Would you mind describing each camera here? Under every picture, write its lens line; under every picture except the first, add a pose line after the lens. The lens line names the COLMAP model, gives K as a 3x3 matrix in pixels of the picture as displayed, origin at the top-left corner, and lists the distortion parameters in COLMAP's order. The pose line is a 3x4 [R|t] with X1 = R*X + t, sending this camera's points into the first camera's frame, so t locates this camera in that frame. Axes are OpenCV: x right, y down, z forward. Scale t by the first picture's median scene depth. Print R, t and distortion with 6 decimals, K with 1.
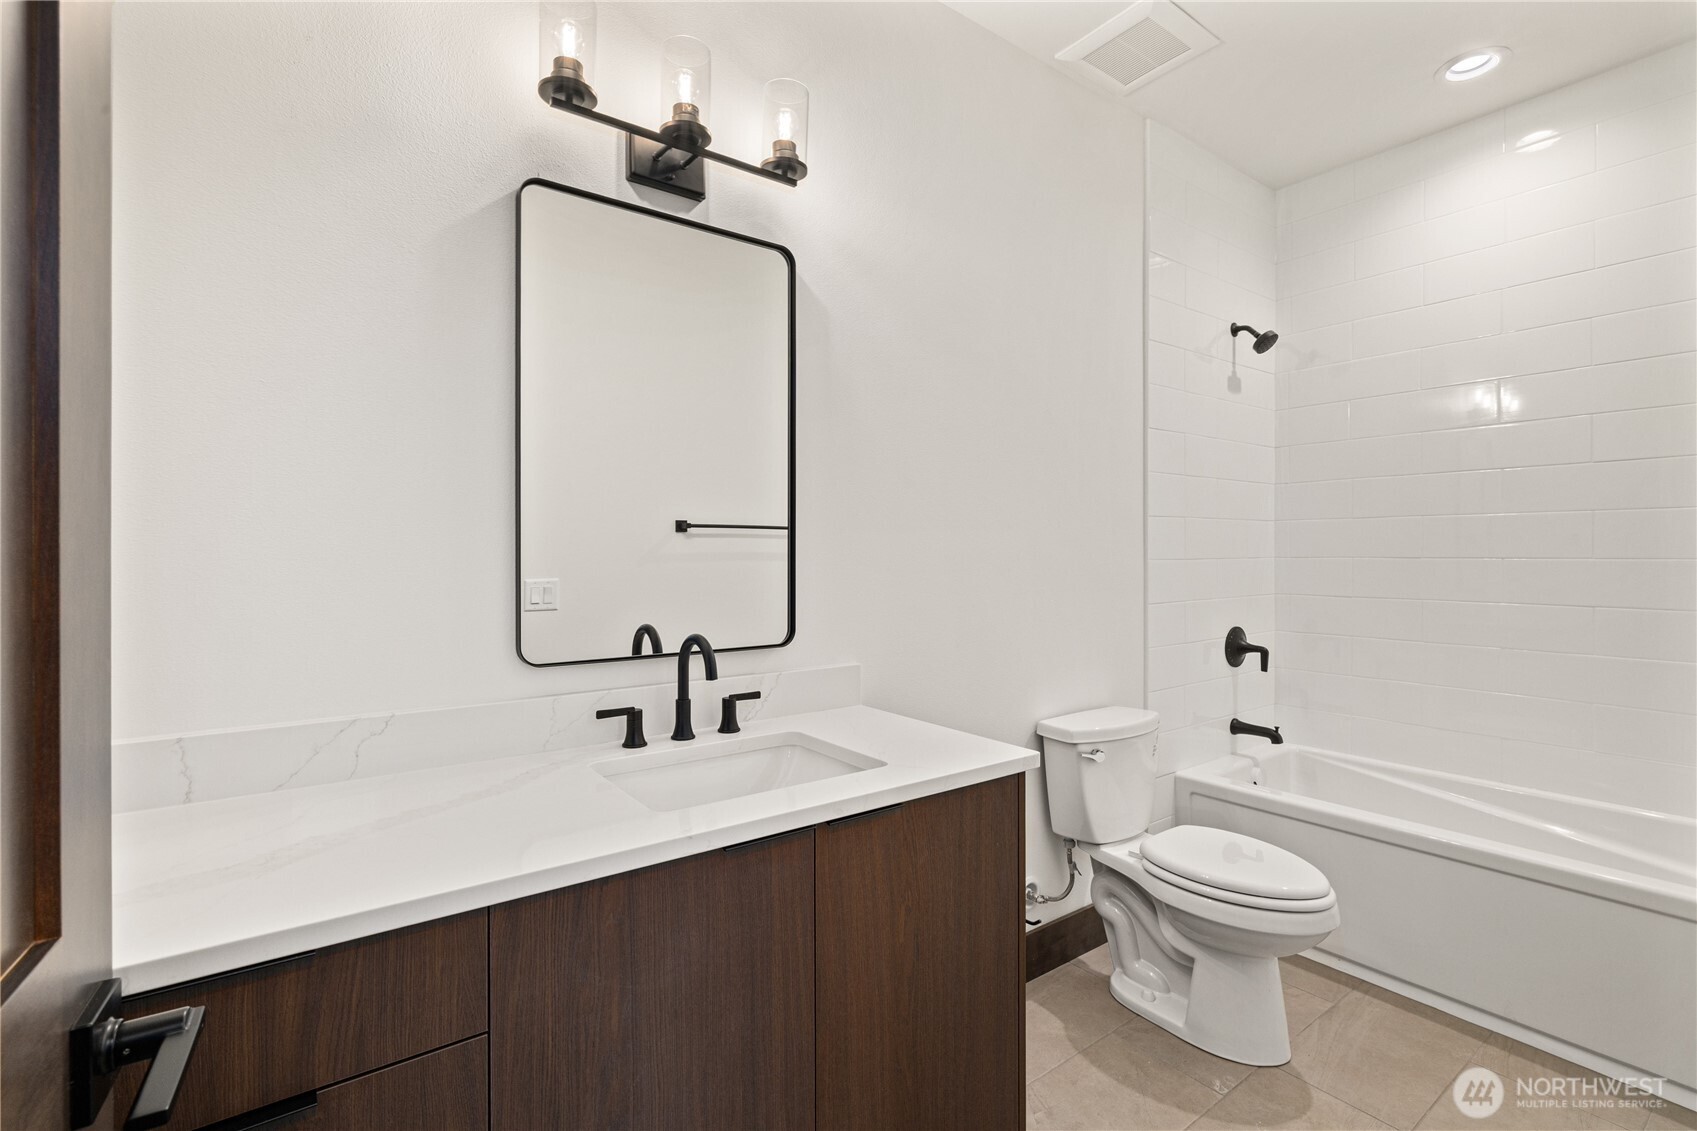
lens RADIAL K [[774.2, 0, 843.6], [0, 774.2, 556.2], [0, 0, 1]] dist [-0.004880, 0.001237]
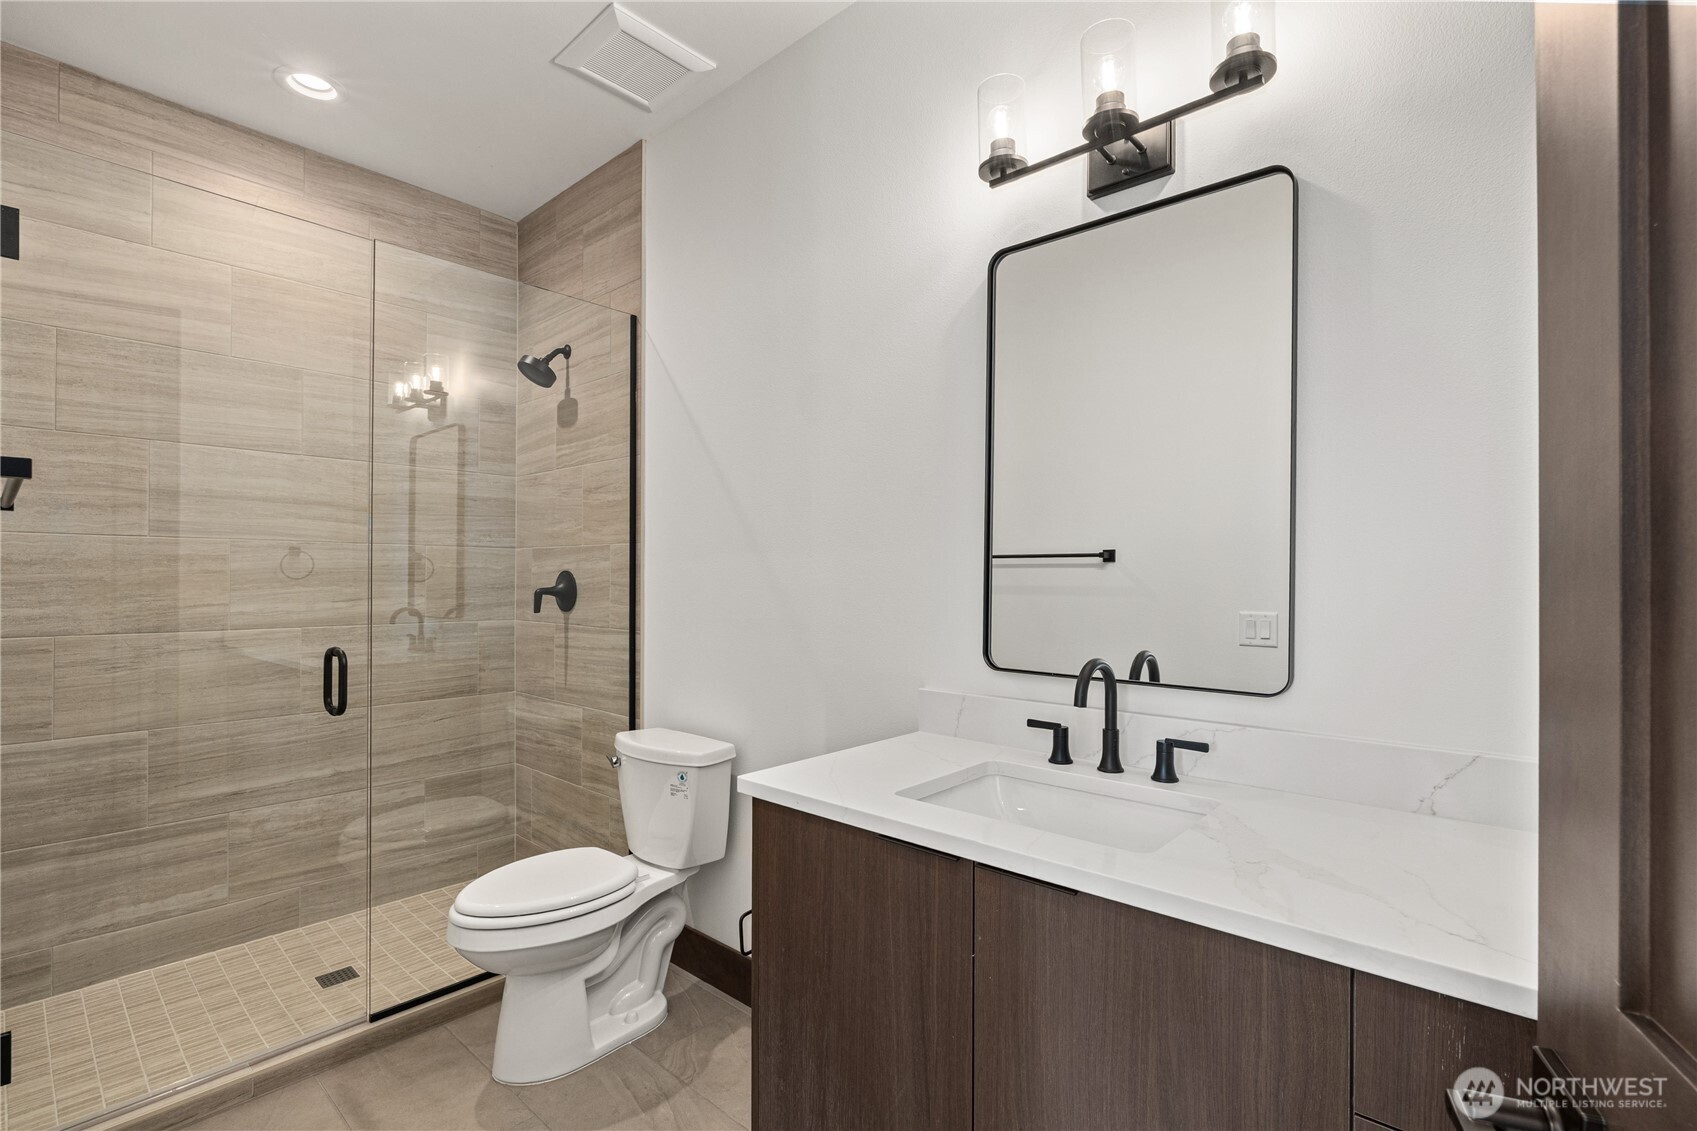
lens RADIAL K [[774.2, 0, 847.4], [0, 774.2, 571.7], [0, 0, 1]] dist [-0.004880, 0.001237]
pose [[0.197244, -0.006127, -0.980335, 0.642762], [-0.009150, 0.999925, -0.008090, 0.005830], [0.980312, 0.010566, 0.197173, 0.503751]]
